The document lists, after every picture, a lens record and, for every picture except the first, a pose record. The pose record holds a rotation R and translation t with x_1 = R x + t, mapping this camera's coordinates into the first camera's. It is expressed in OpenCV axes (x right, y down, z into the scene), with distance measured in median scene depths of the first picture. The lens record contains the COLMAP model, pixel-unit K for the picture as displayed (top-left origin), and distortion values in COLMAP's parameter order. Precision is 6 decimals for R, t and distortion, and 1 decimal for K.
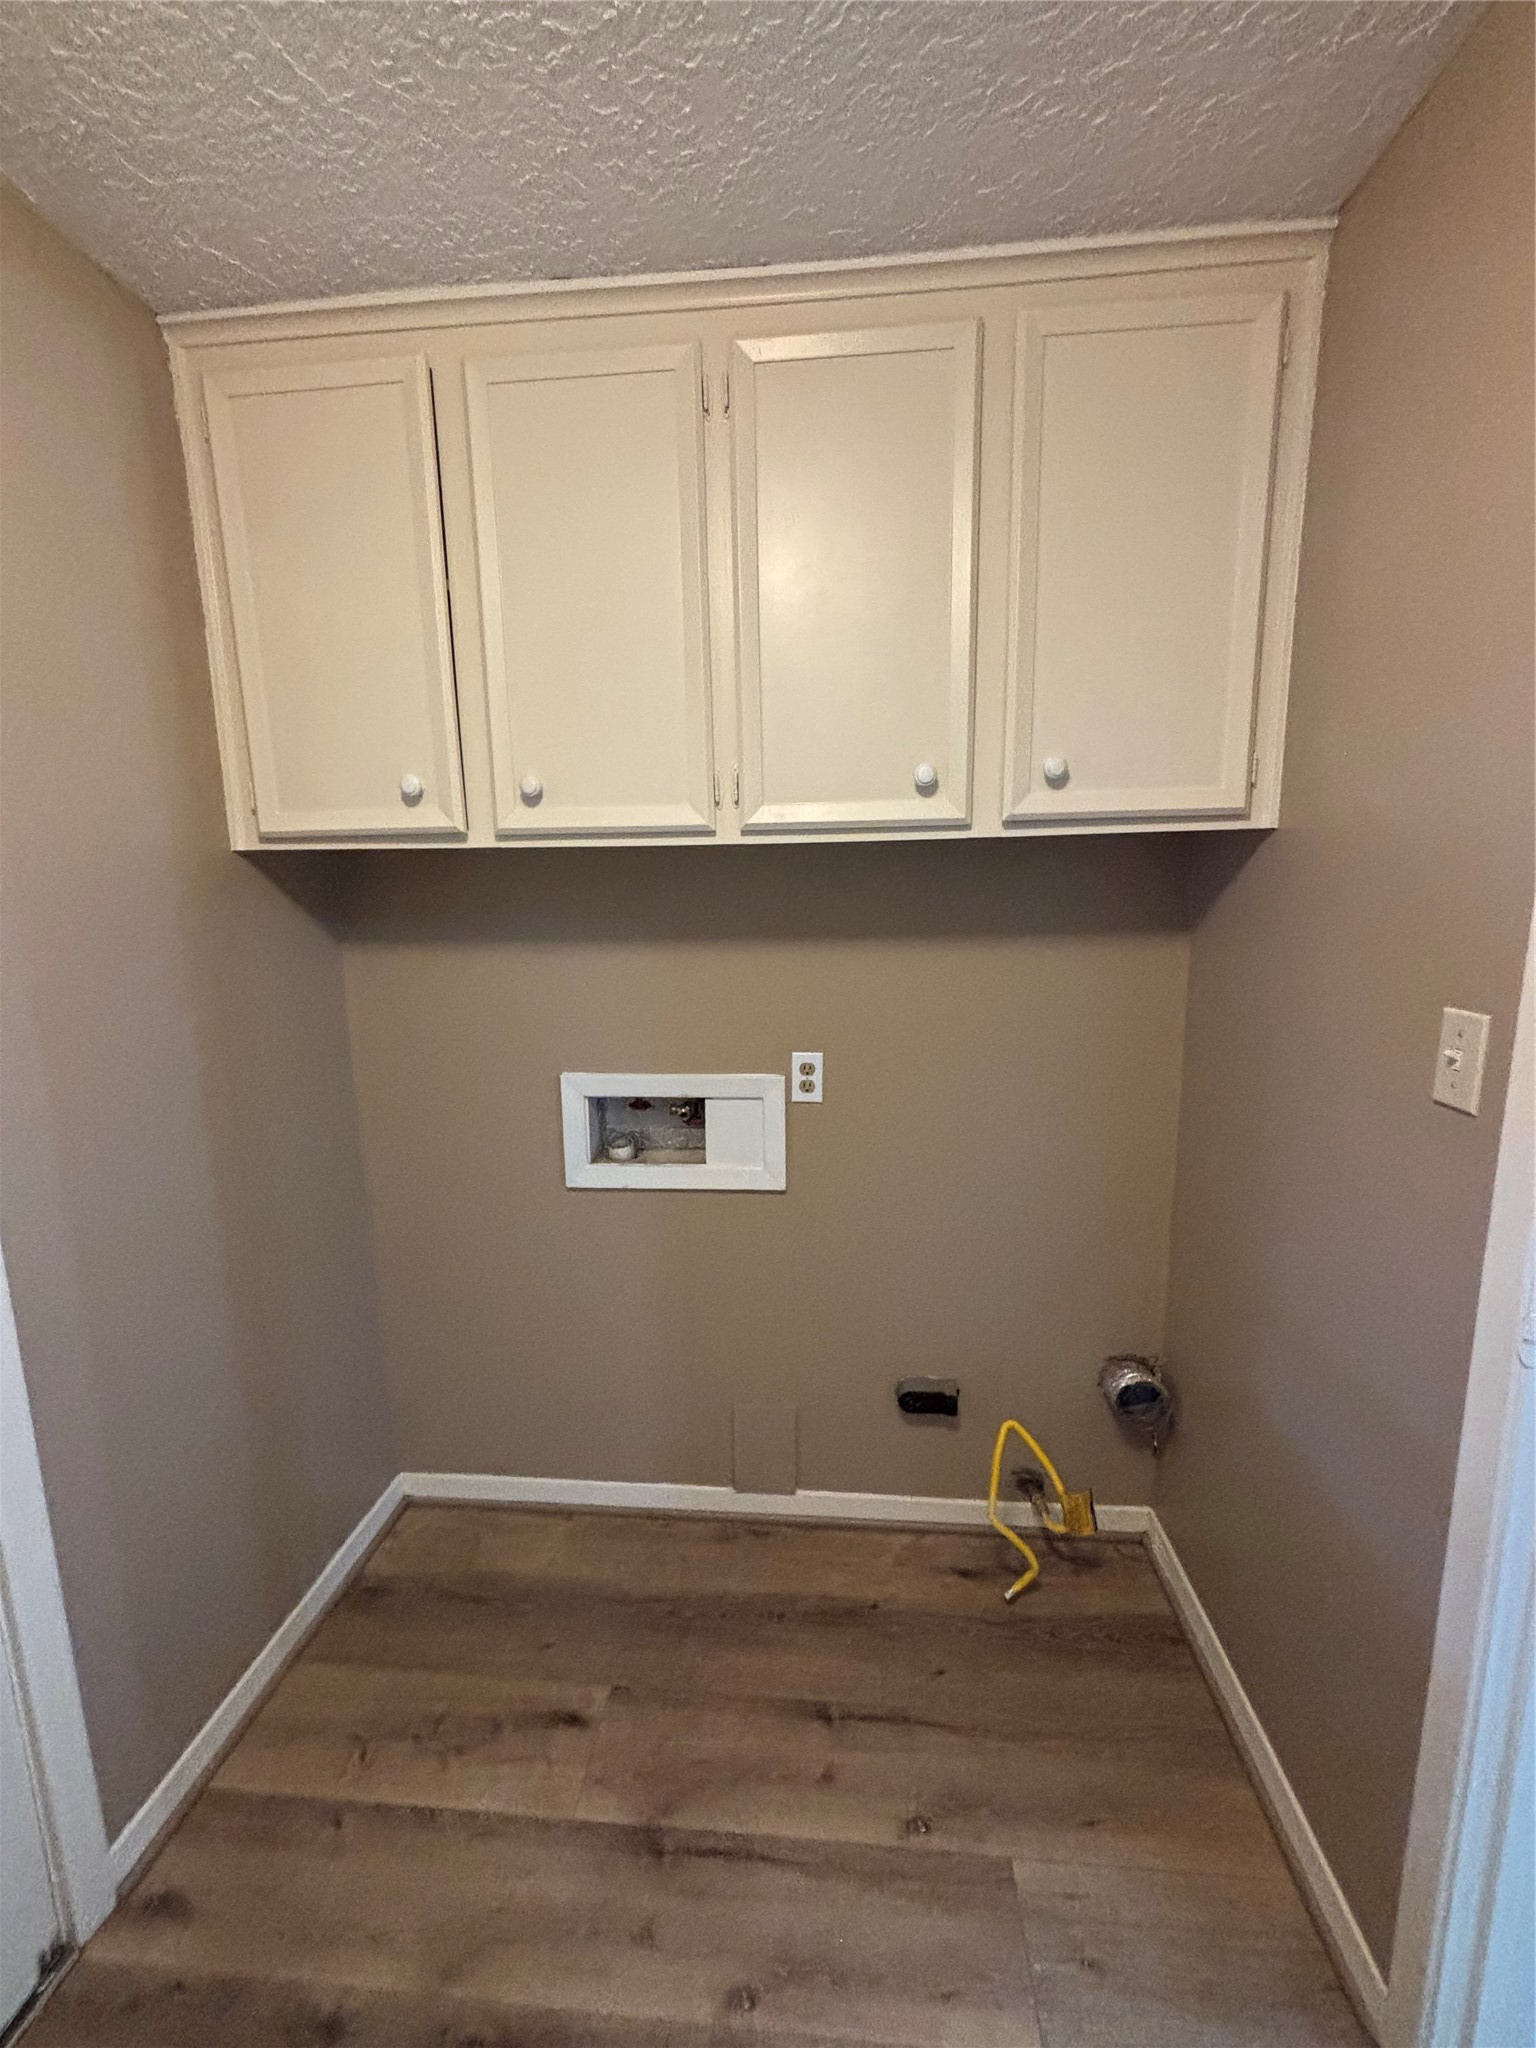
lens RADIAL K [[818.4, 0, 772.5], [0, 818.4, 1021.5], [0, 0, 1]] dist [0.002262, -0.000773]
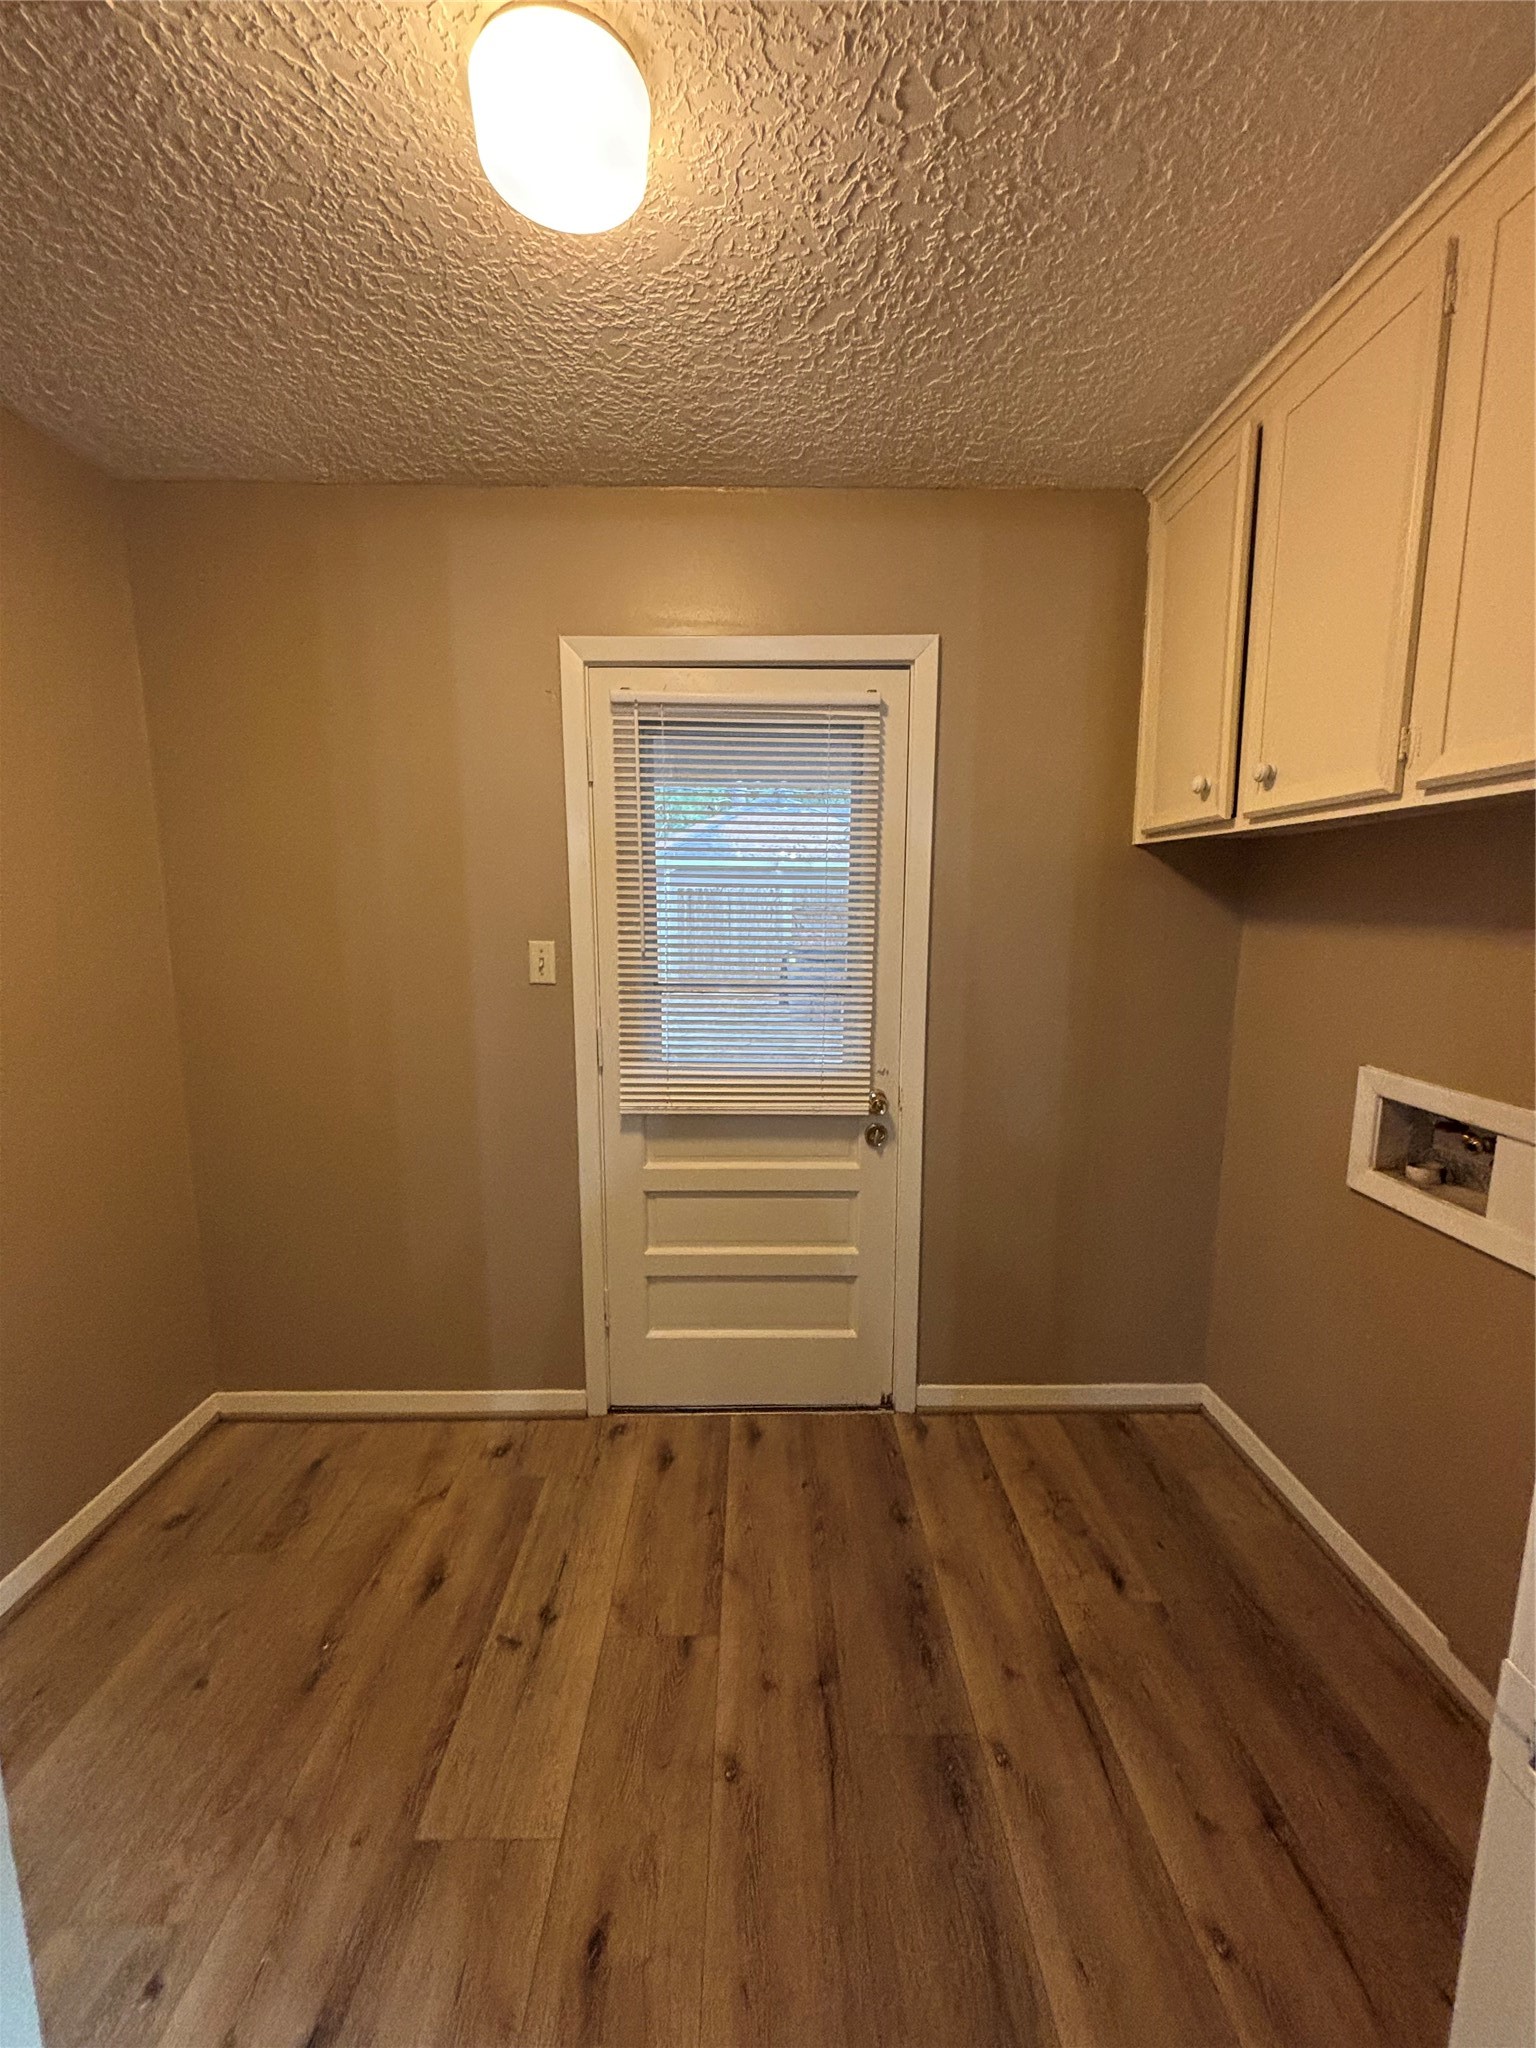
lens RADIAL K [[824.3, 0, 776.9], [0, 824.3, 1021.2], [0, 0, 1]] dist [-0.000024, 0.000852]
pose [[0.114640, 0.158859, -0.980623, 0.682407], [-0.165595, 0.976376, 0.138812, -0.007175], [0.979508, 0.146473, 0.138238, 0.233177]]
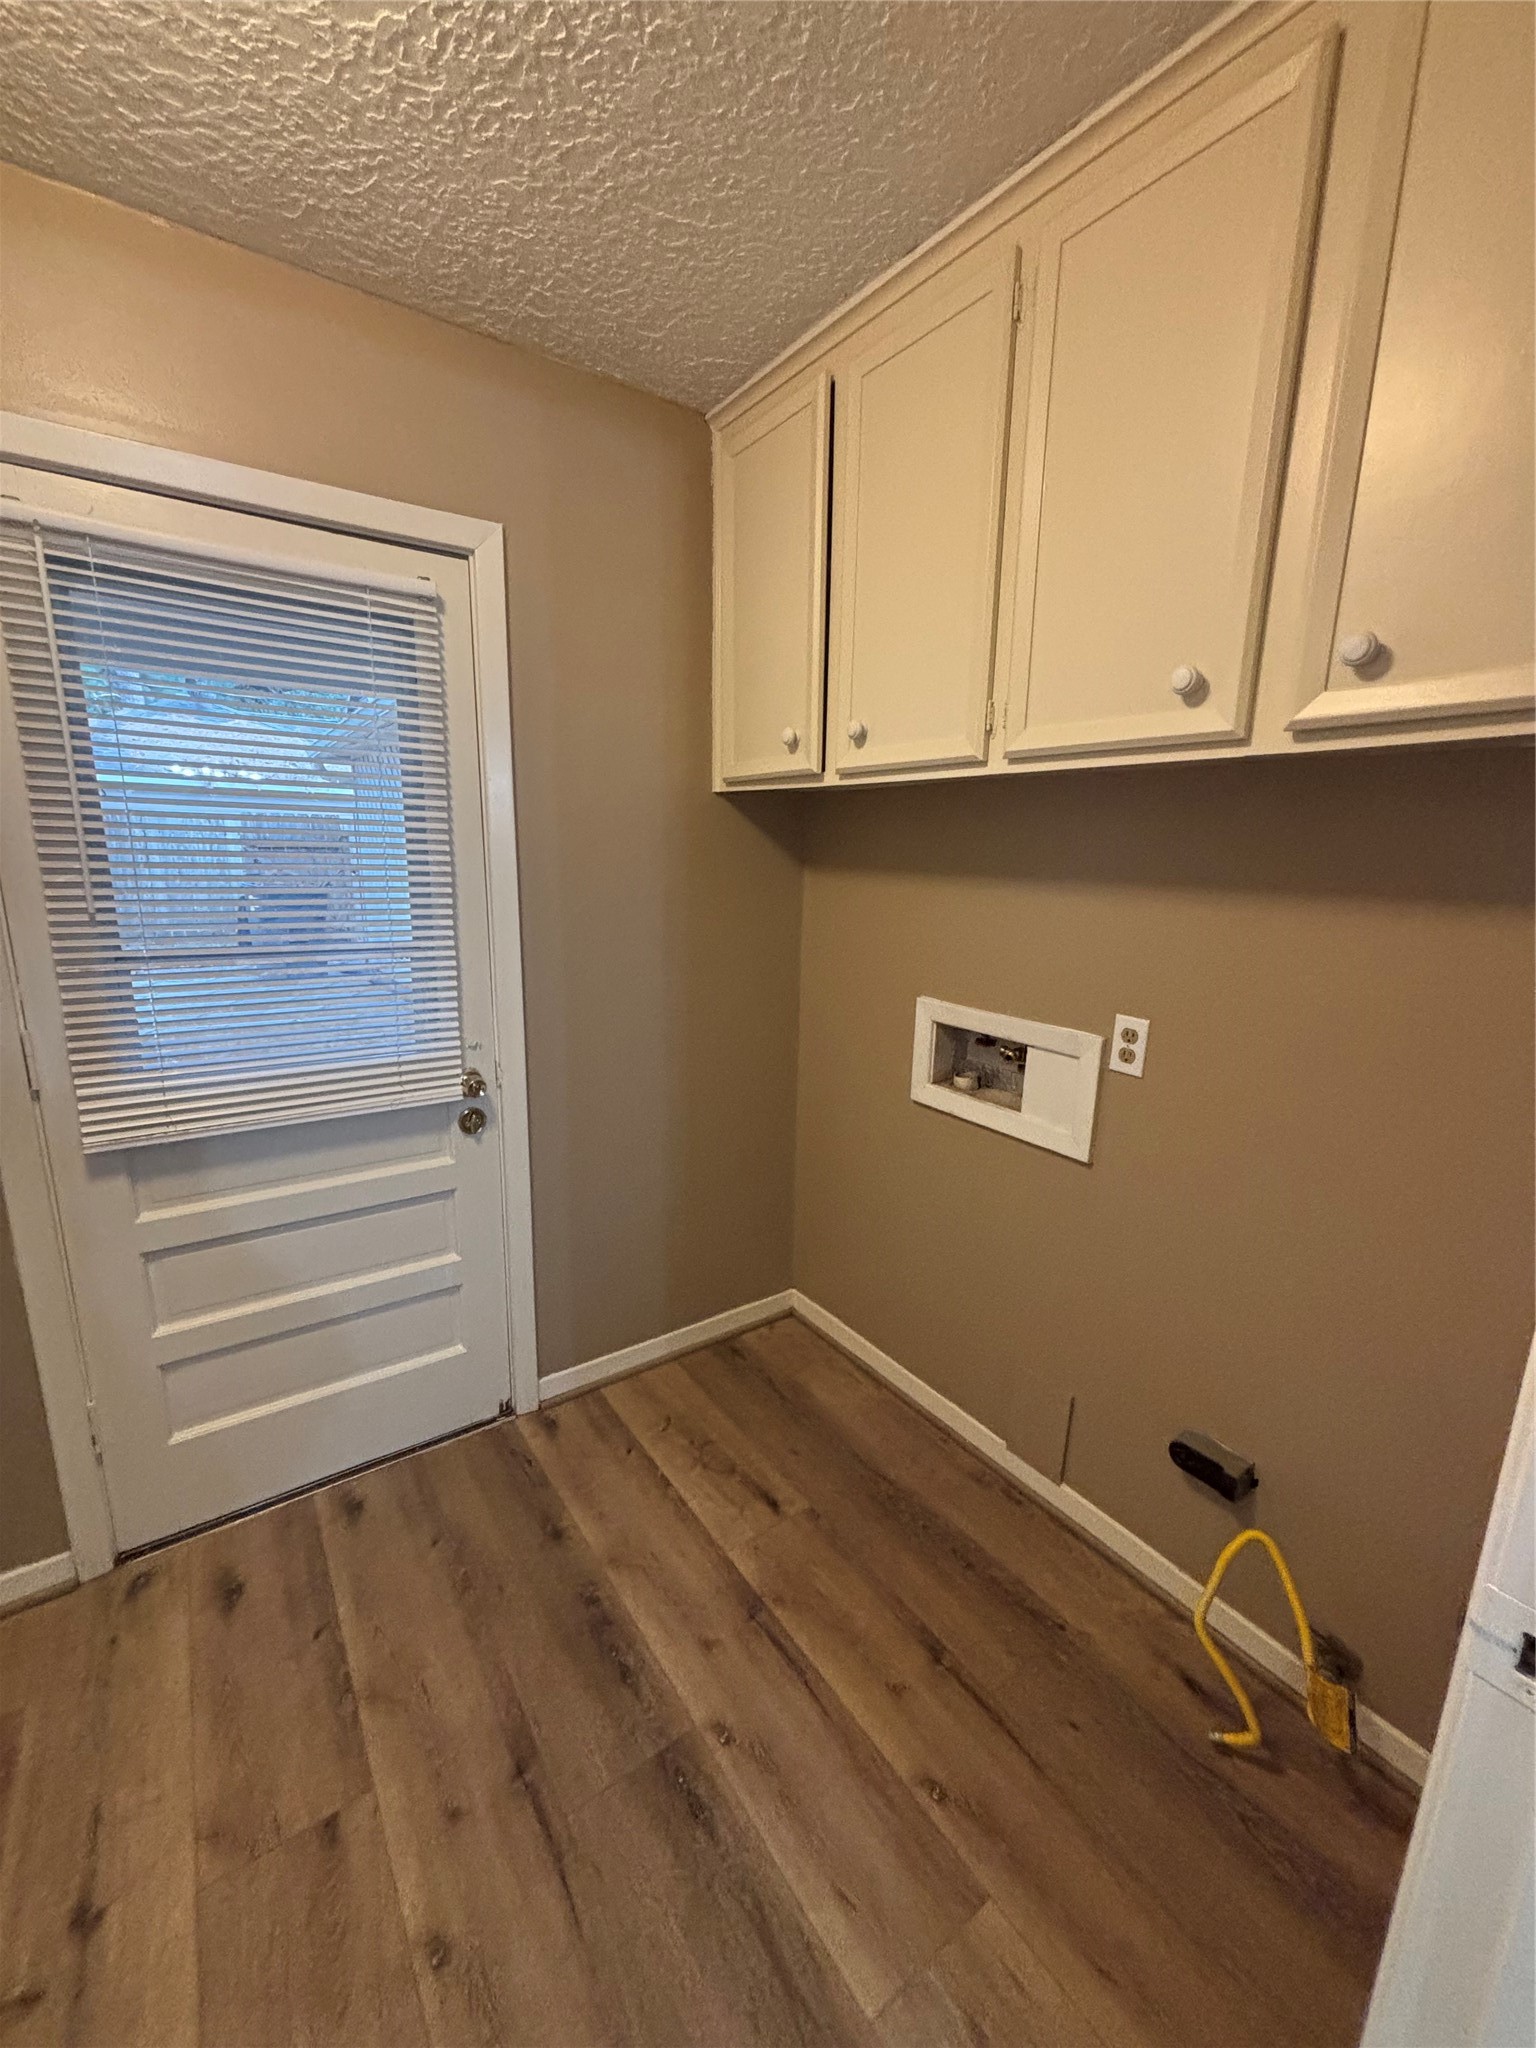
lens RADIAL K [[818.4, 0, 772.5], [0, 818.4, 1021.5], [0, 0, 1]] dist [0.002262, -0.000773]
pose [[0.652736, 0.189006, -0.733629, 0.493781], [-0.155292, 0.981197, 0.114618, 0.001786], [0.741498, 0.039112, 0.669814, 0.139749]]
